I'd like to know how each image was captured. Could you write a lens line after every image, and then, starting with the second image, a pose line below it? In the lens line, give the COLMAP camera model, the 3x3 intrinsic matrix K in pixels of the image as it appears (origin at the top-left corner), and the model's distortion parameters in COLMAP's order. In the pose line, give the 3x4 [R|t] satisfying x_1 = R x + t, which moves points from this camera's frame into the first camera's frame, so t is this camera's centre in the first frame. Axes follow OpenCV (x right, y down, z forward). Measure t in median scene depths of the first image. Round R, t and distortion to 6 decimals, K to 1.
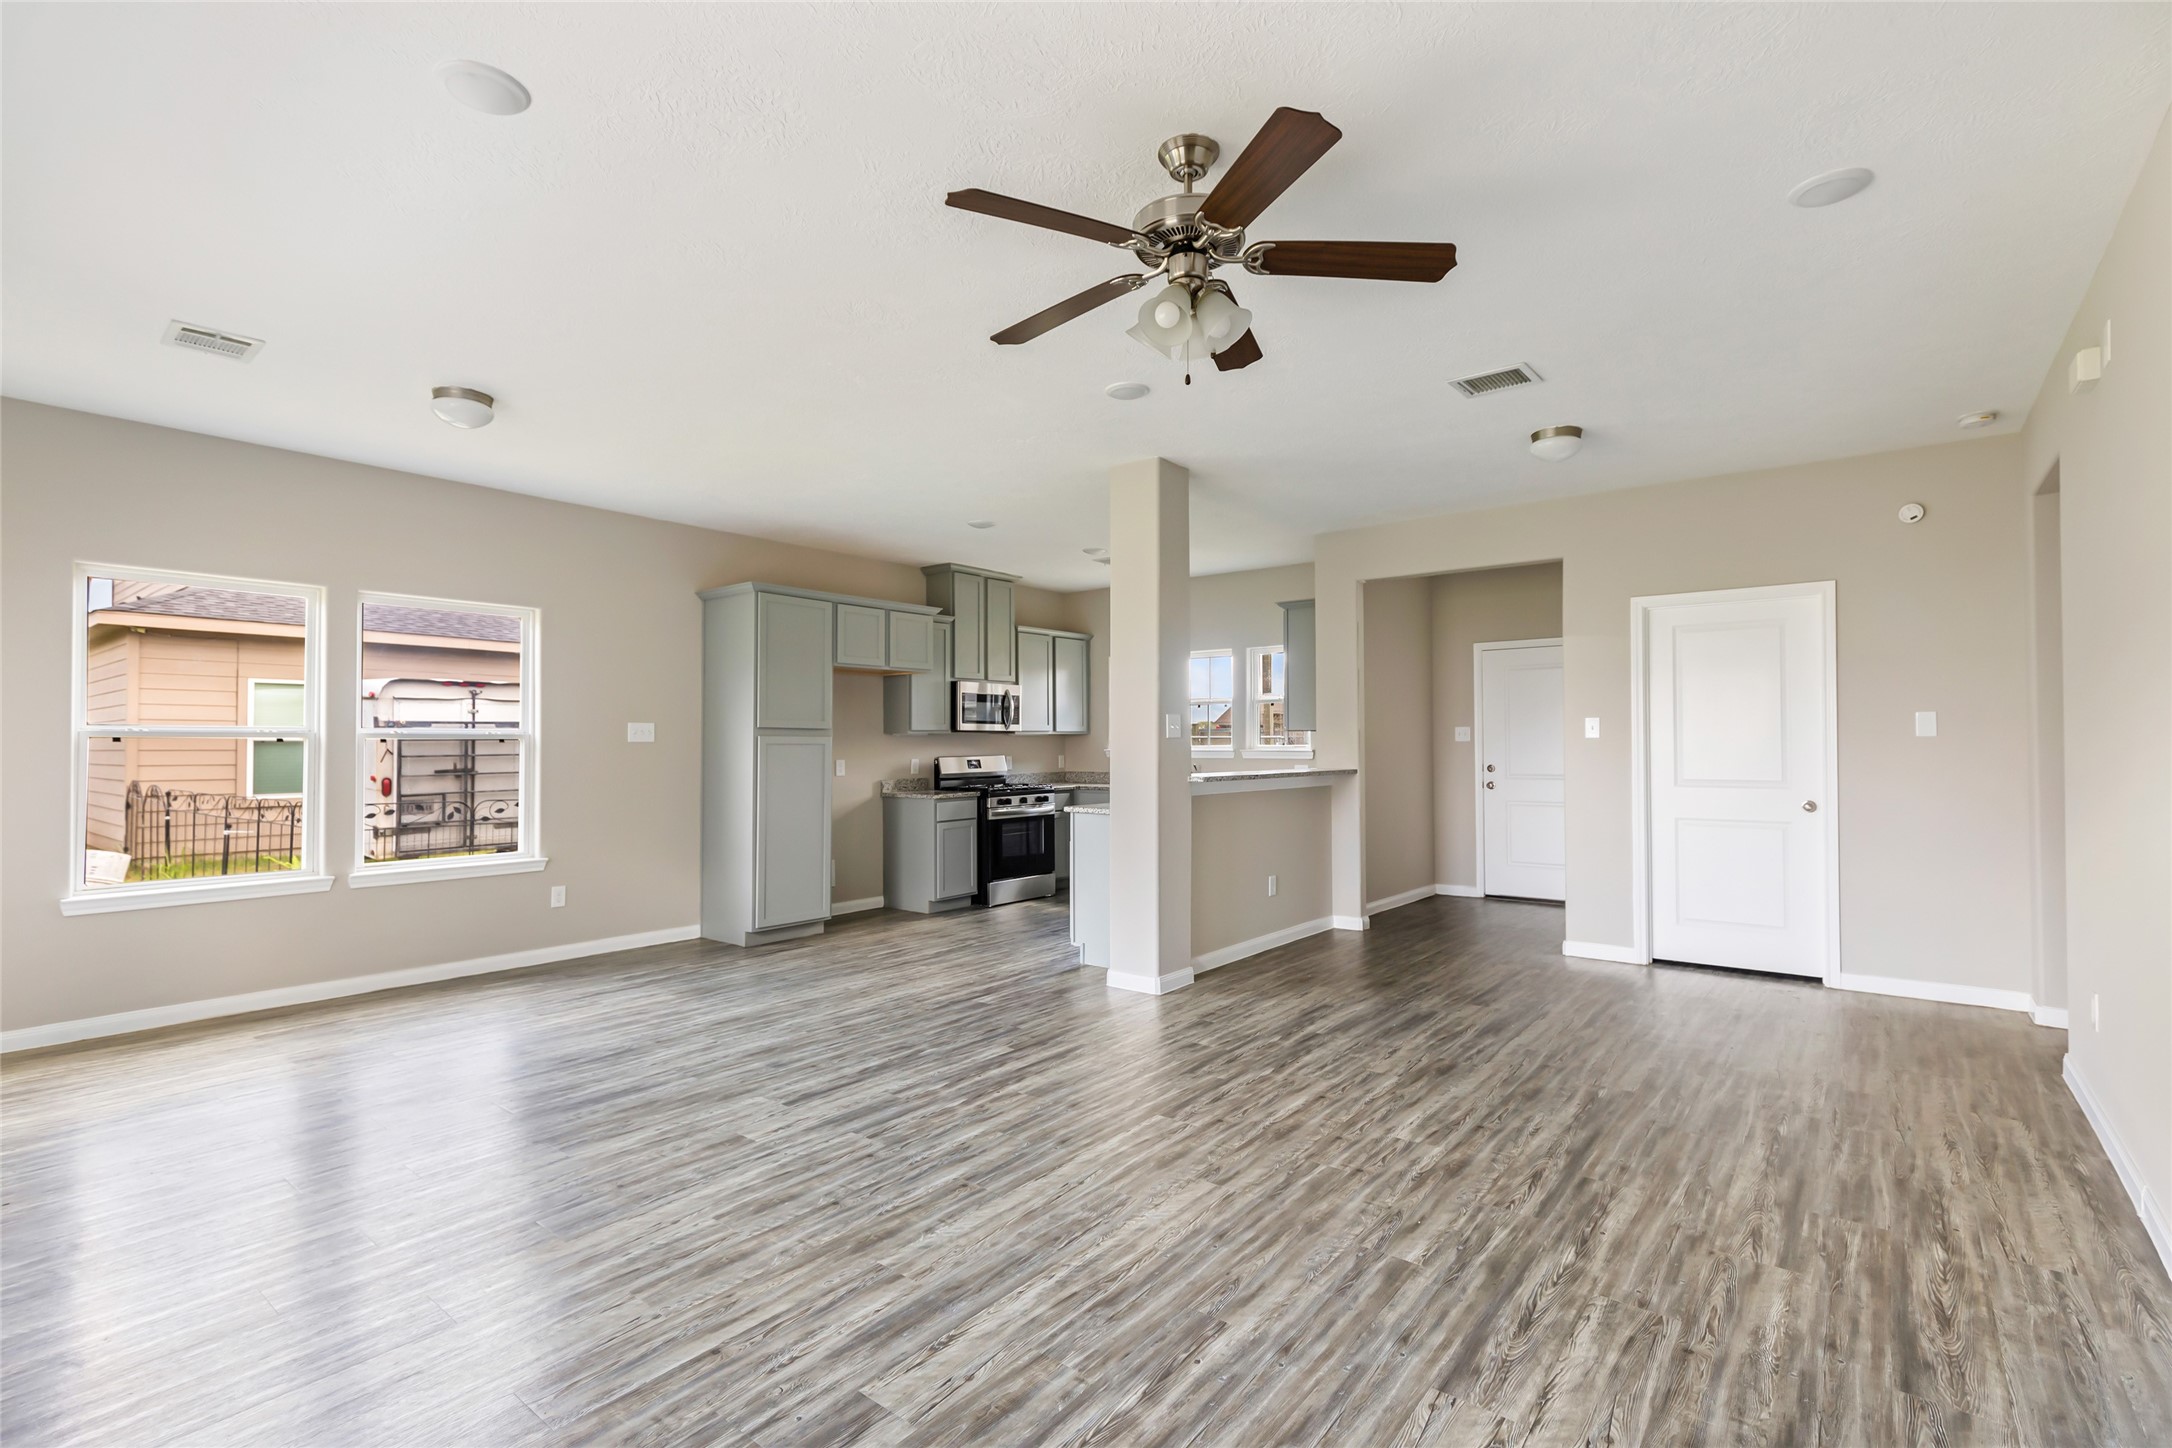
lens RADIAL K [[1011.6, 0, 1054.4], [0, 1011.6, 720.4], [0, 0, 1]] dist [0.001943, 0.001898]
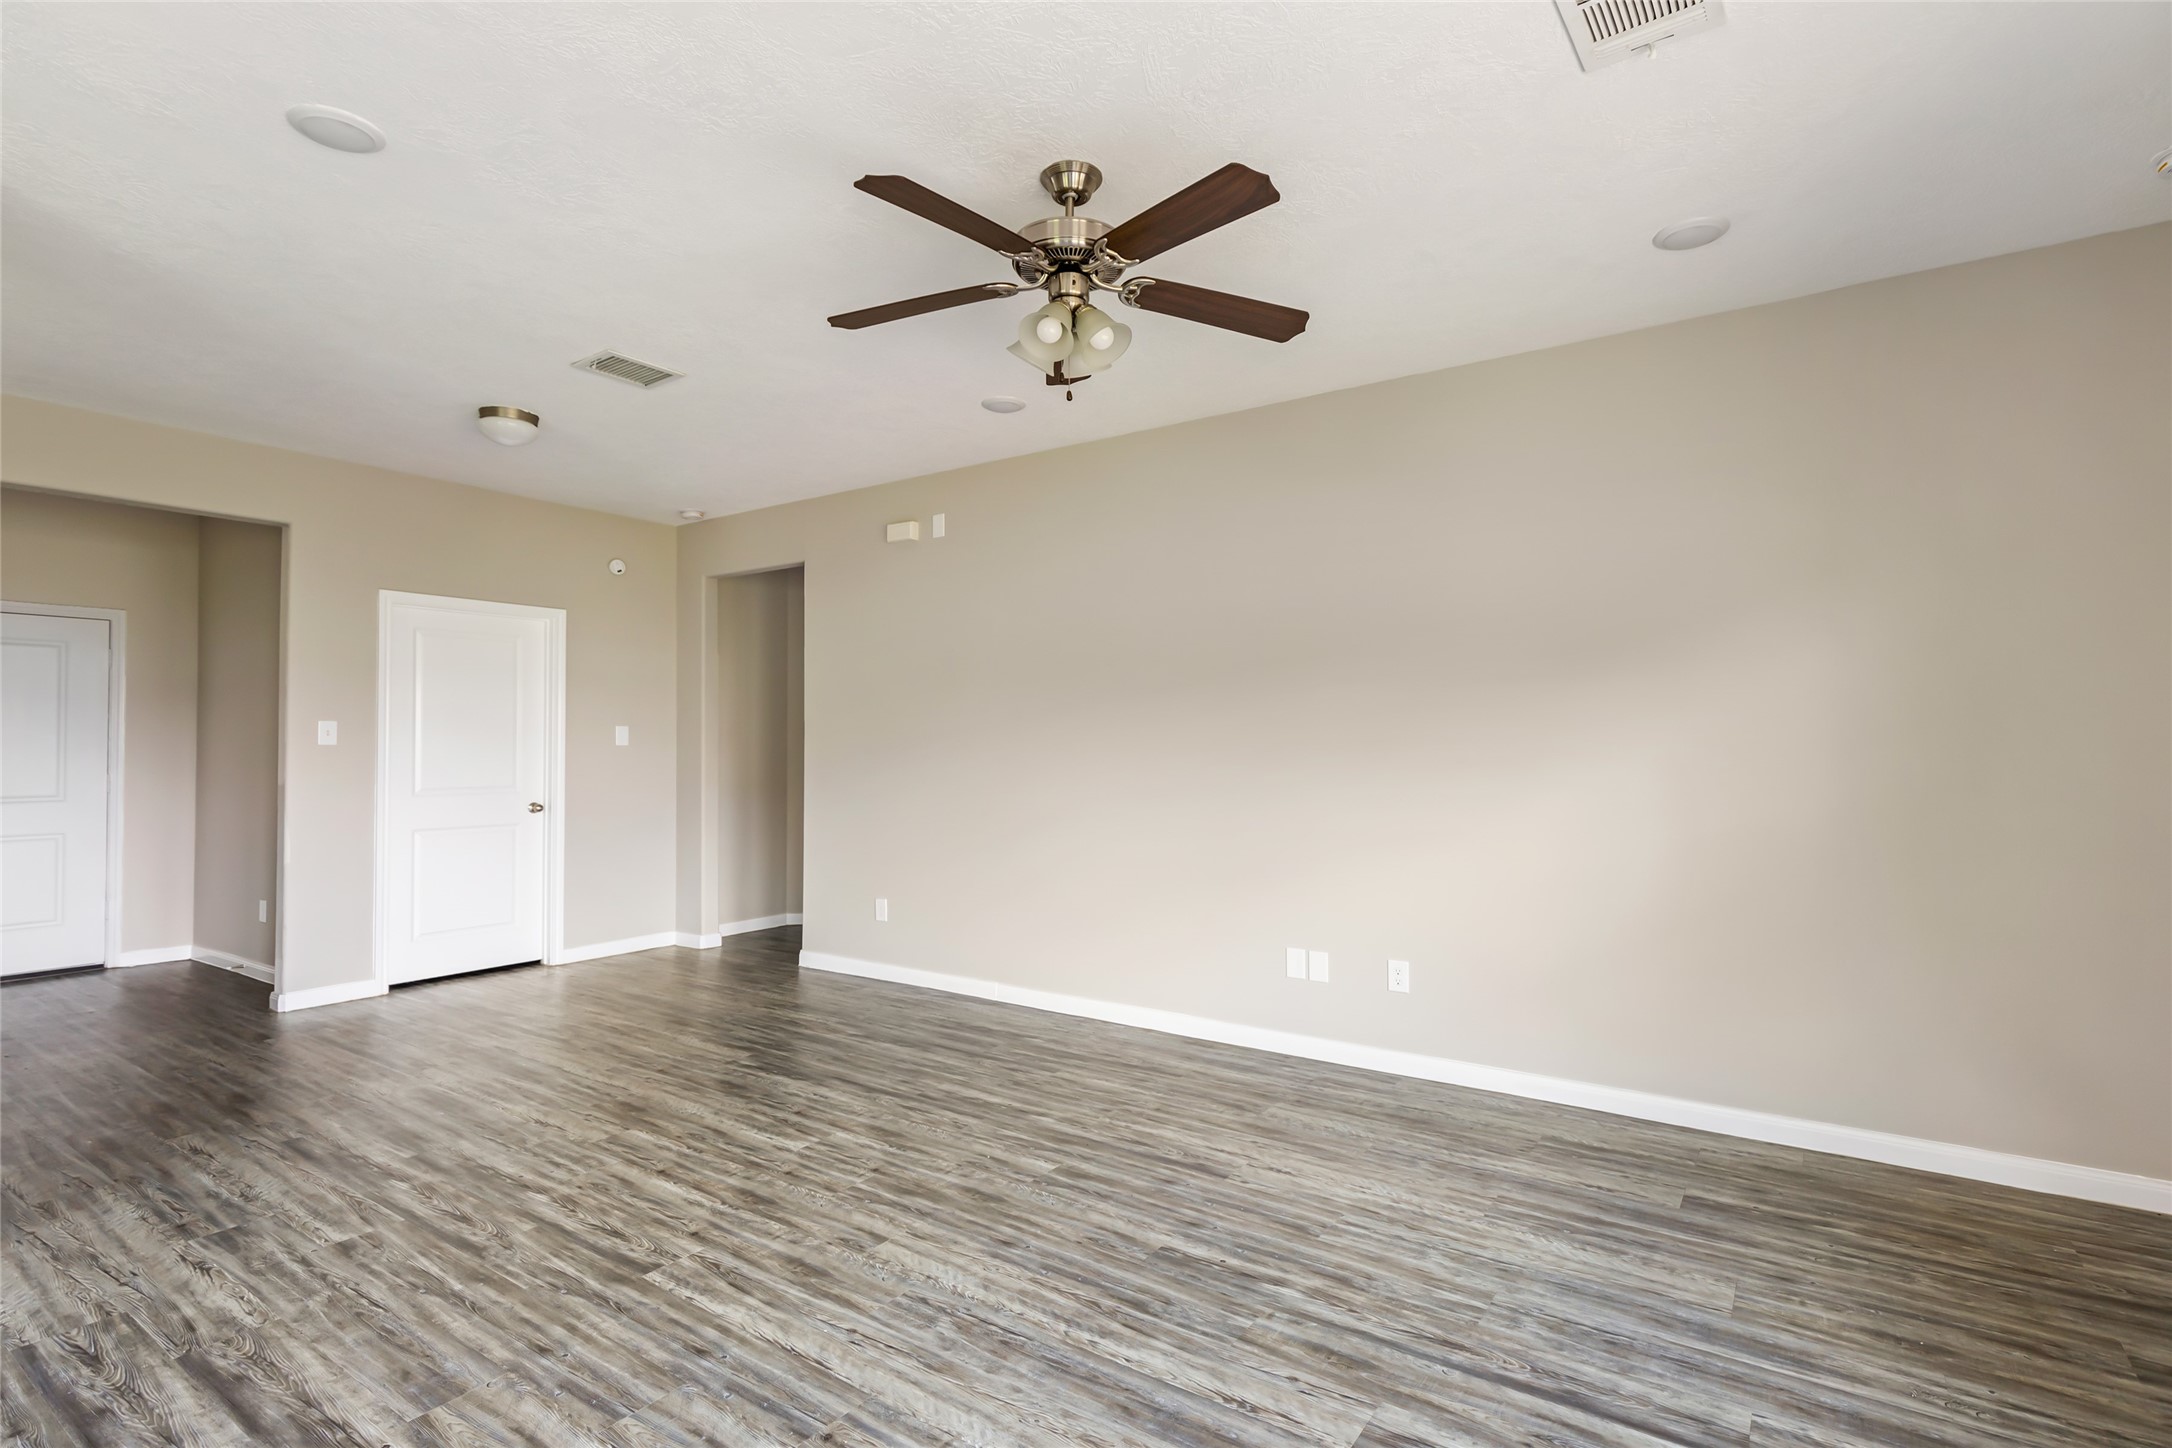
lens RADIAL K [[1011.6, 0, 1094.8], [0, 1011.6, 720.2], [0, 0, 1]] dist [0.001943, 0.001898]
pose [[-0.071048, 0.028365, 0.997070, -0.635407], [-0.016540, 0.999425, -0.029610, 0.021775], [-0.997336, -0.018595, -0.070538, 0.752512]]
